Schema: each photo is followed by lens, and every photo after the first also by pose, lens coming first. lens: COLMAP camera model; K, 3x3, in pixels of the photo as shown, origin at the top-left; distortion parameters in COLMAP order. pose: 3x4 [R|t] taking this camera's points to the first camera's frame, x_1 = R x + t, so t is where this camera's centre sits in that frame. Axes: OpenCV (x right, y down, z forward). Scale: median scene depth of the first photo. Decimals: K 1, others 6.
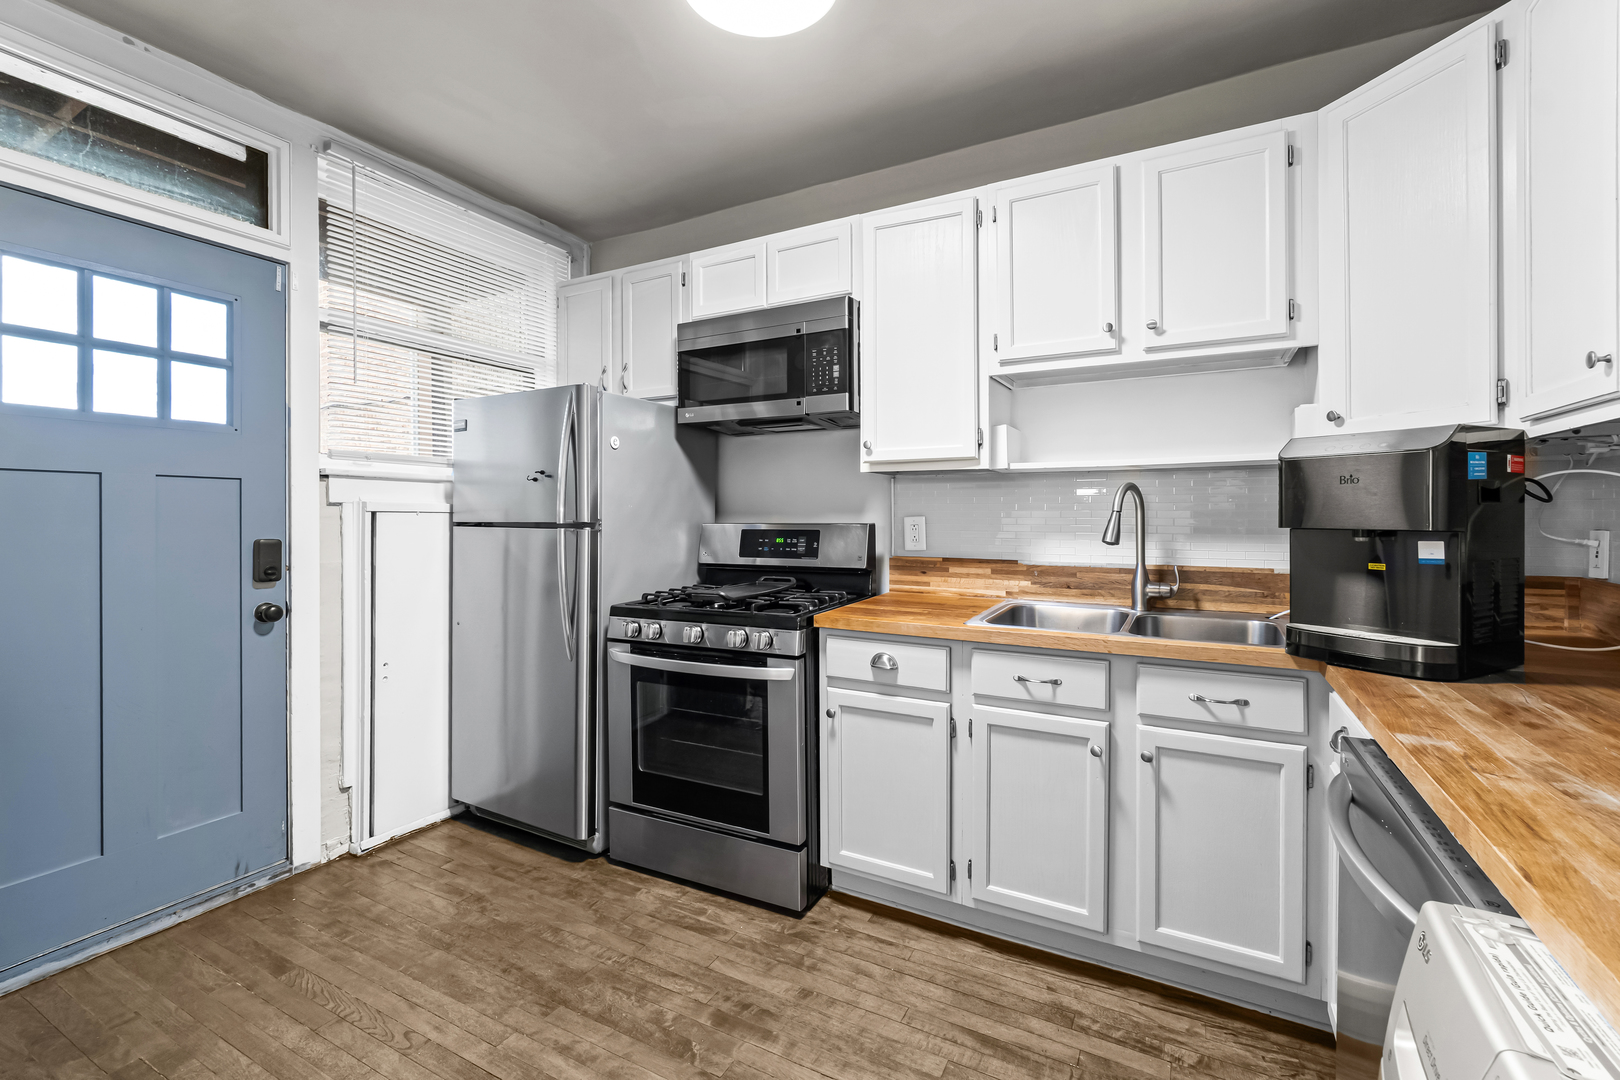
lens RADIAL K [[699.8, 0, 810.6], [0, 699.8, 528.0], [0, 0, 1]] dist [-0.001255, -0.000237]
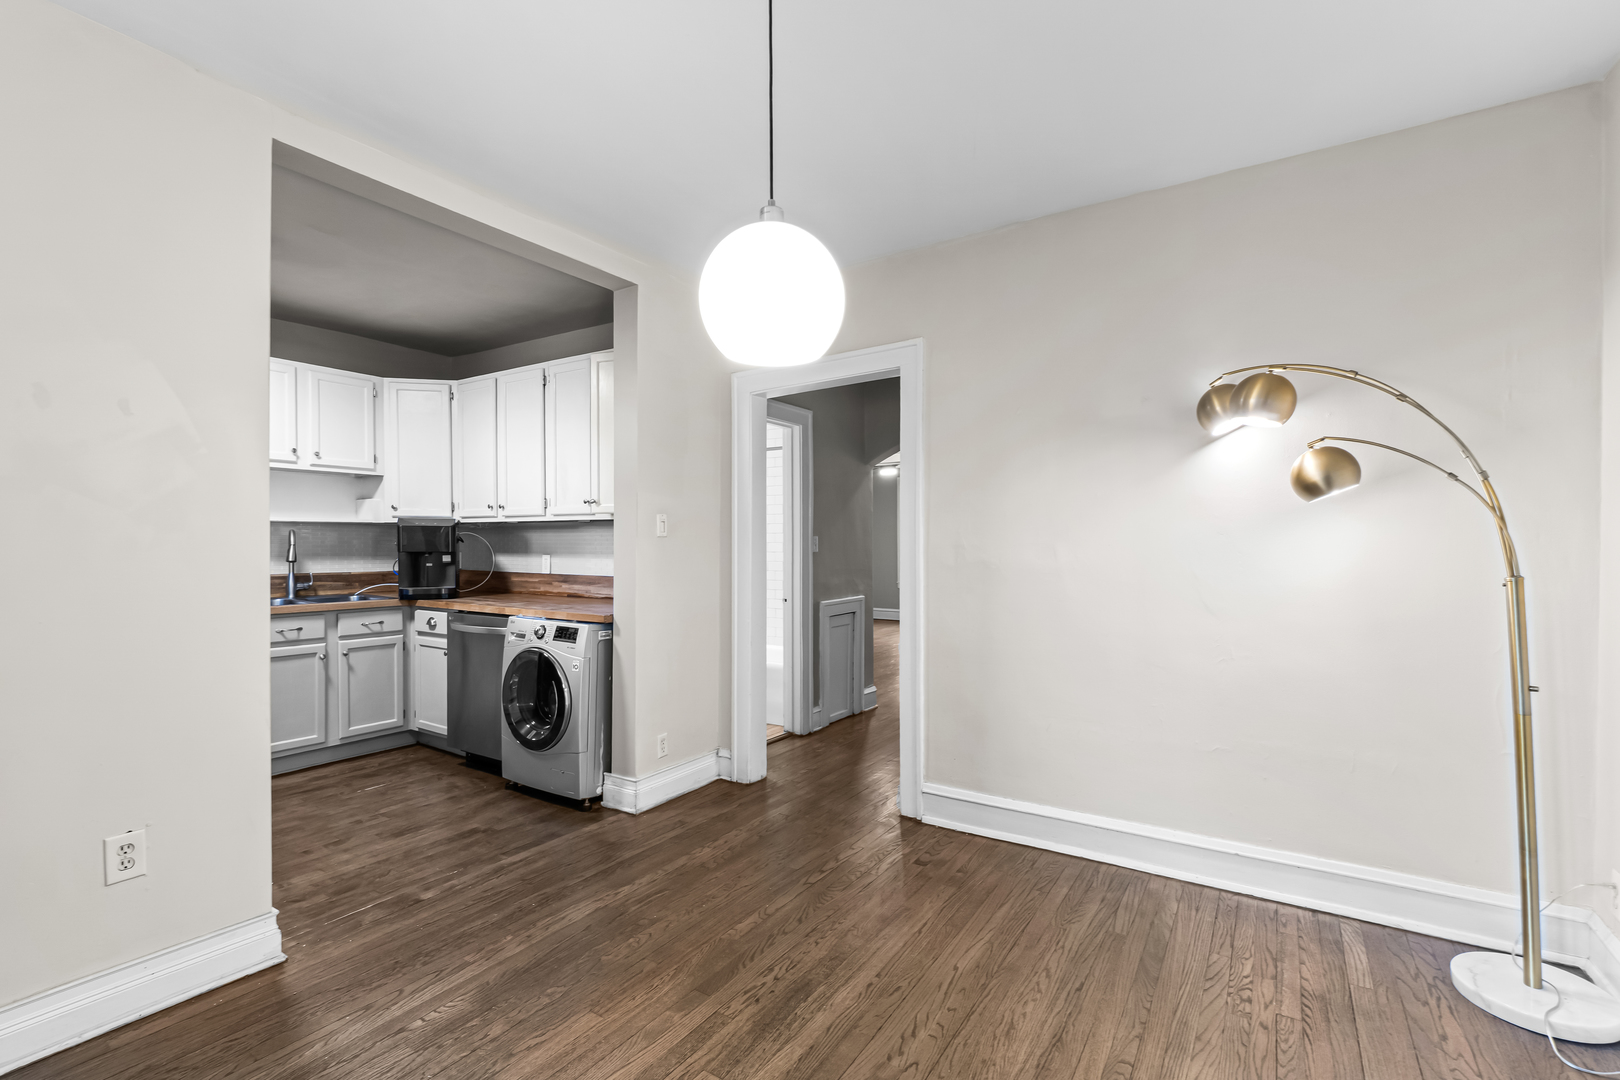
lens RADIAL K [[717.1, 0, 811.6], [0, 717.1, 547.3], [0, 0, 1]] dist [-0.000391, -0.000057]
pose [[0.085257, -0.000832, 0.996359, -1.676538], [0.016393, 0.999865, -0.000568, 0.008709], [-0.996224, 0.016381, 0.085259, -0.697535]]
